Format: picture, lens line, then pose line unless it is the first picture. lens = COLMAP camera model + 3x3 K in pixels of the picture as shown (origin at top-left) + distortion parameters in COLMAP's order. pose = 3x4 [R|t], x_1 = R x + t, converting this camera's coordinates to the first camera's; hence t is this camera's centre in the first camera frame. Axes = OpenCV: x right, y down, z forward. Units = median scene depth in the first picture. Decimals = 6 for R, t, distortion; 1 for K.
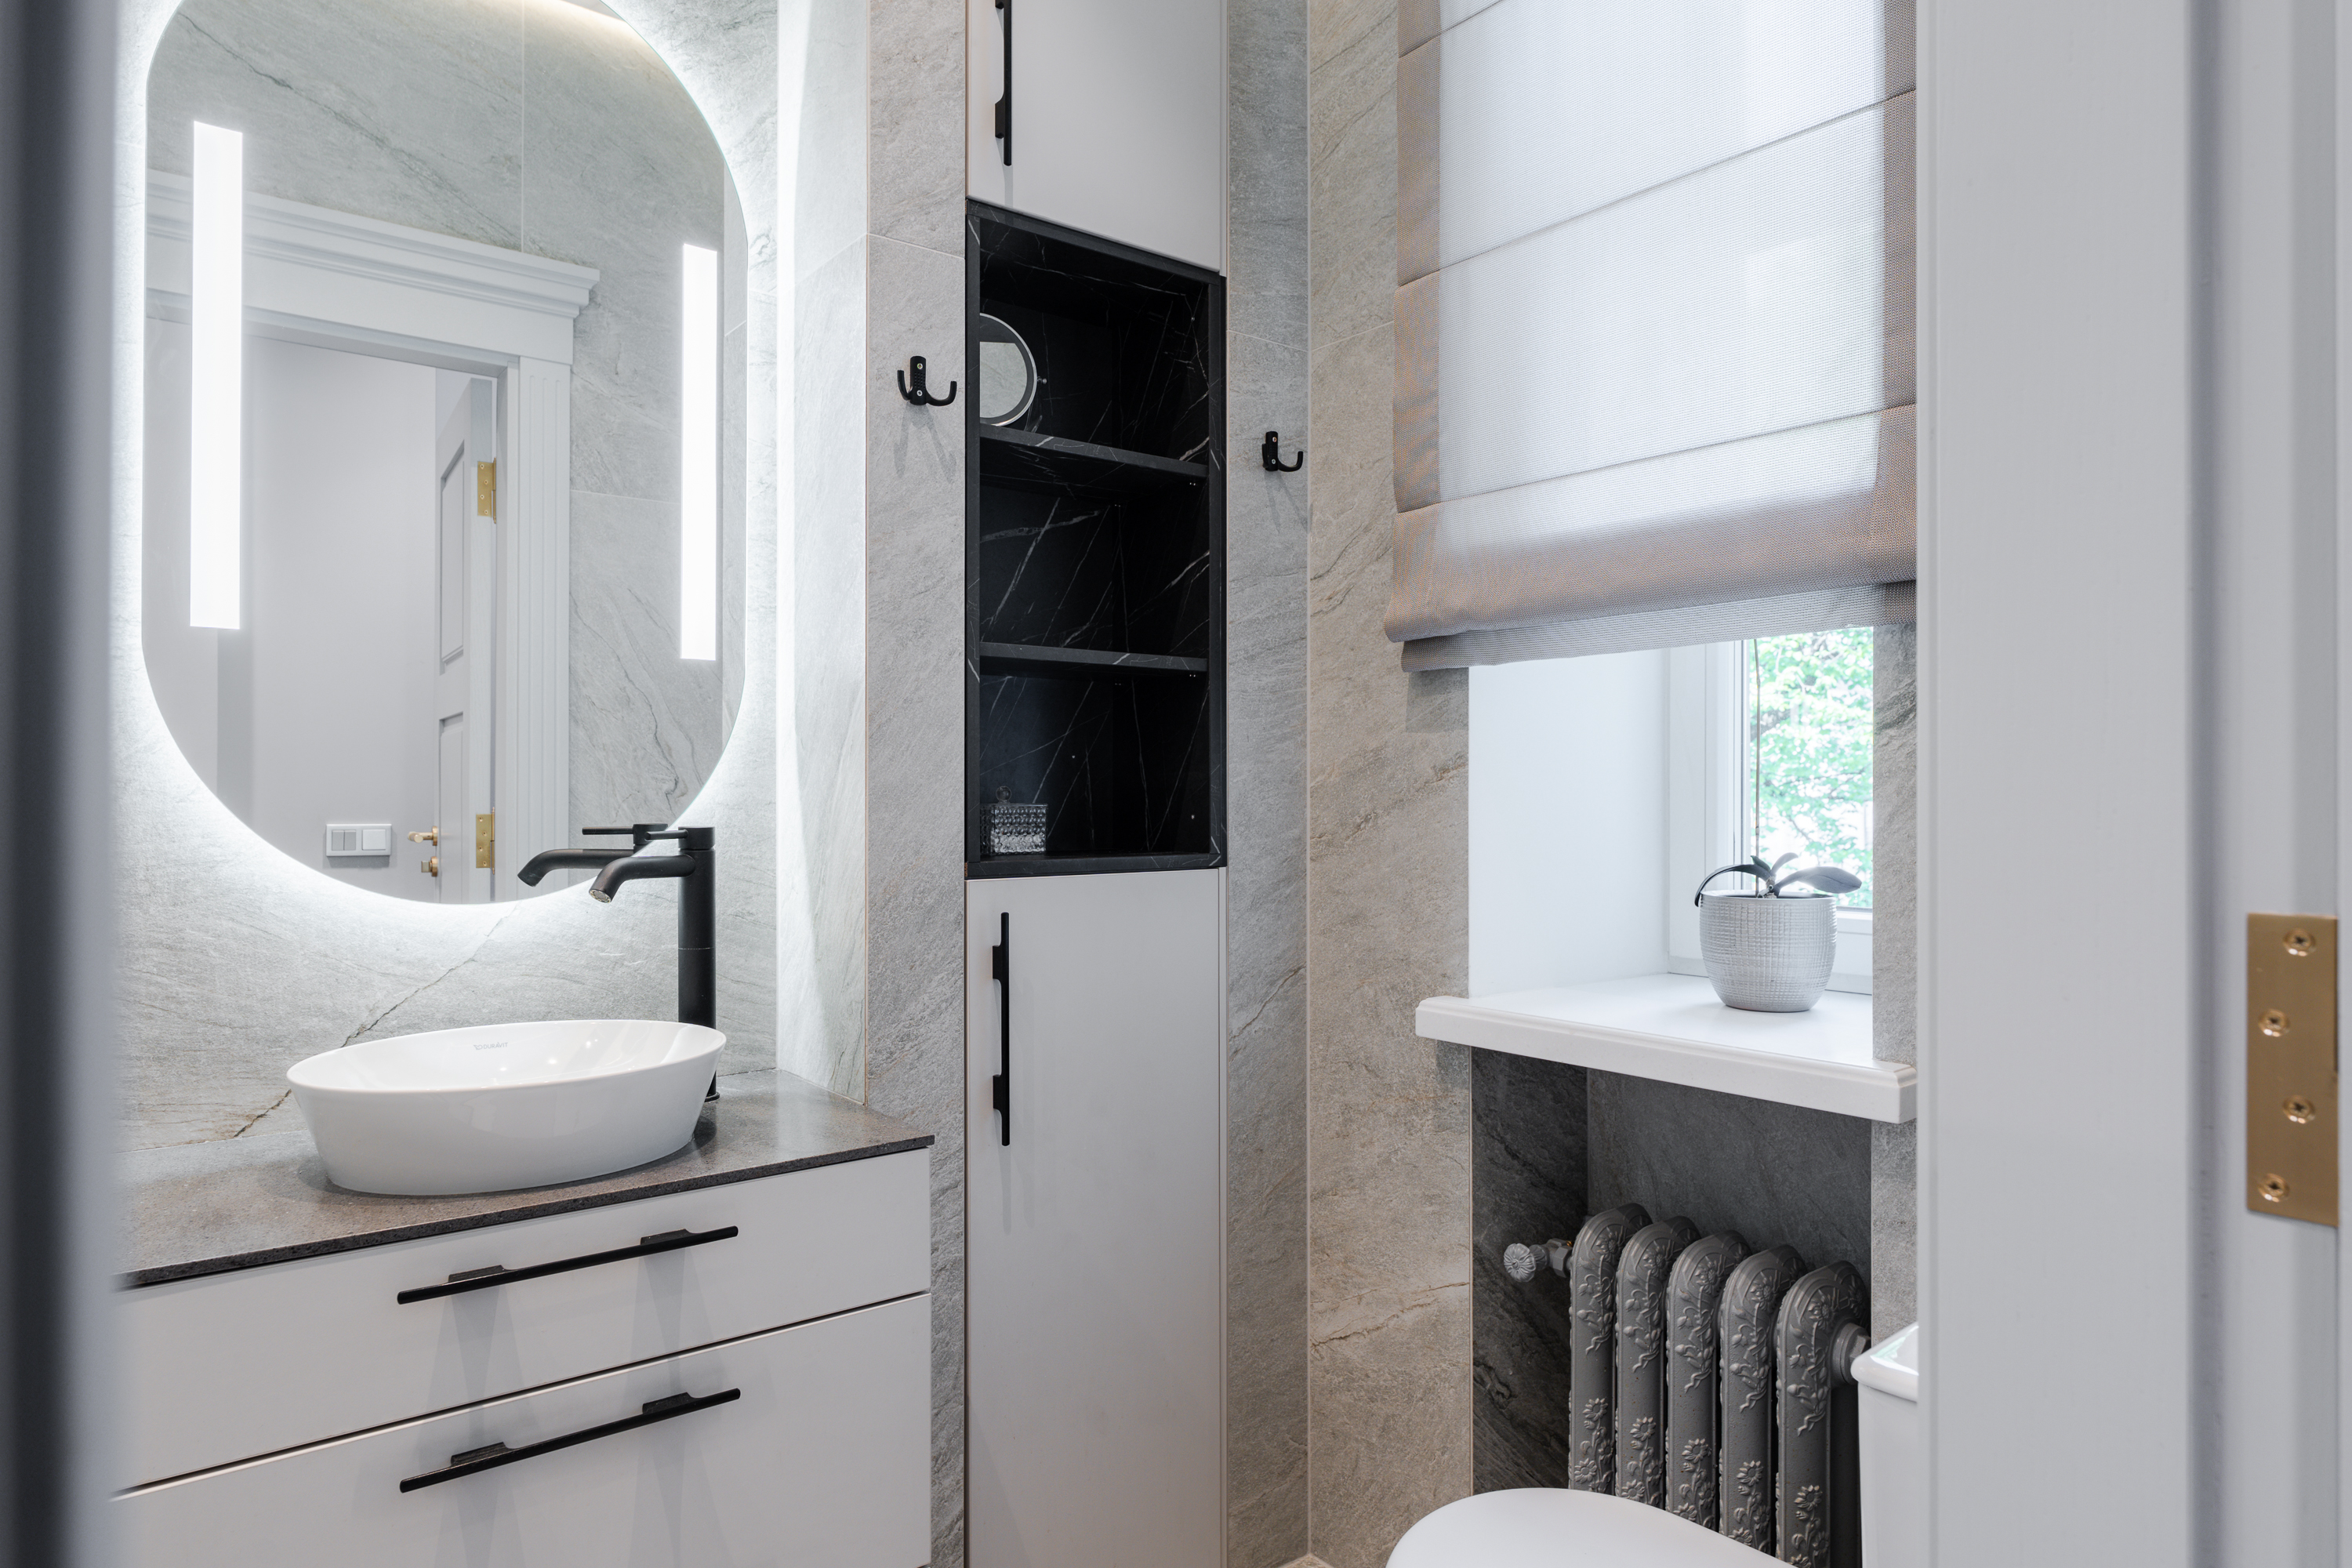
lens RADIAL K [[1364.4, 0, 1174.6], [0, 1364.4, 782.1], [0, 0, 1]] dist [0.002507, -0.000367]
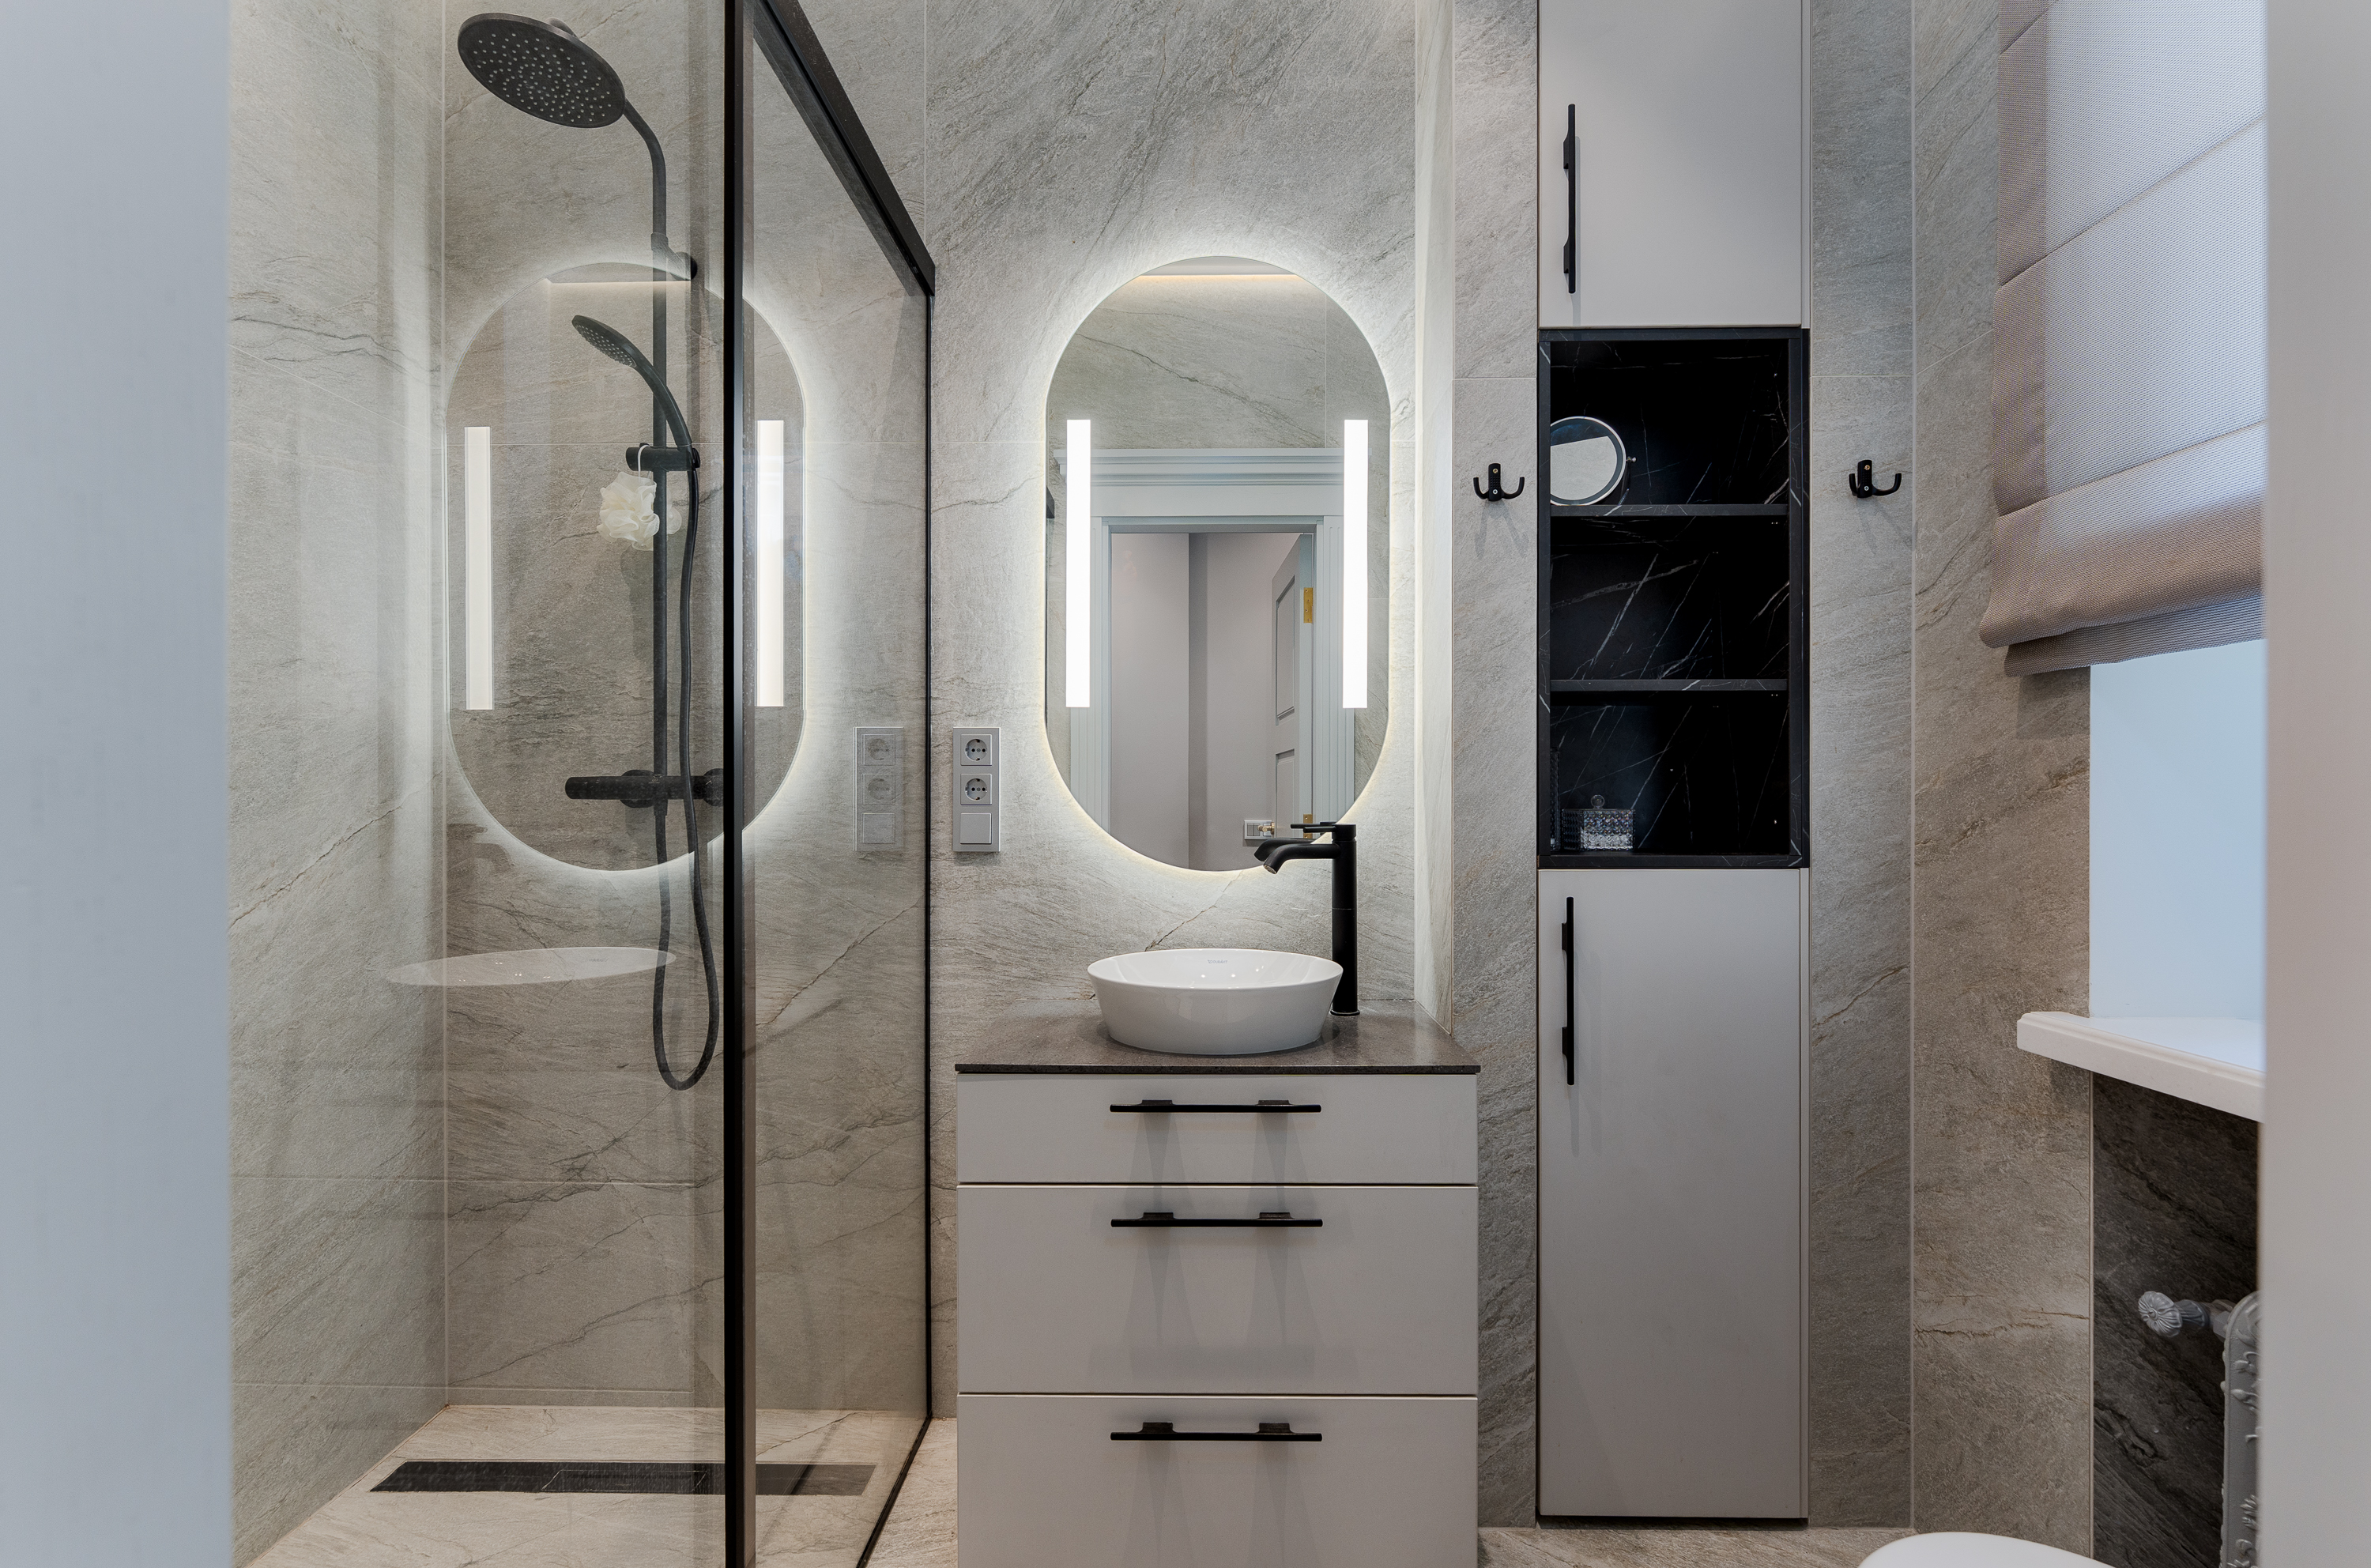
lens RADIAL K [[973.0, 0, 1189.3], [0, 973.0, 797.3], [0, 0, 1]] dist [-0.000960, -0.000190]
pose [[0.784088, -0.002969, -0.620642, 0.144283], [0.006263, 0.999975, 0.003128, -0.000001], [0.620618, -0.006340, 0.784088, 0.086733]]
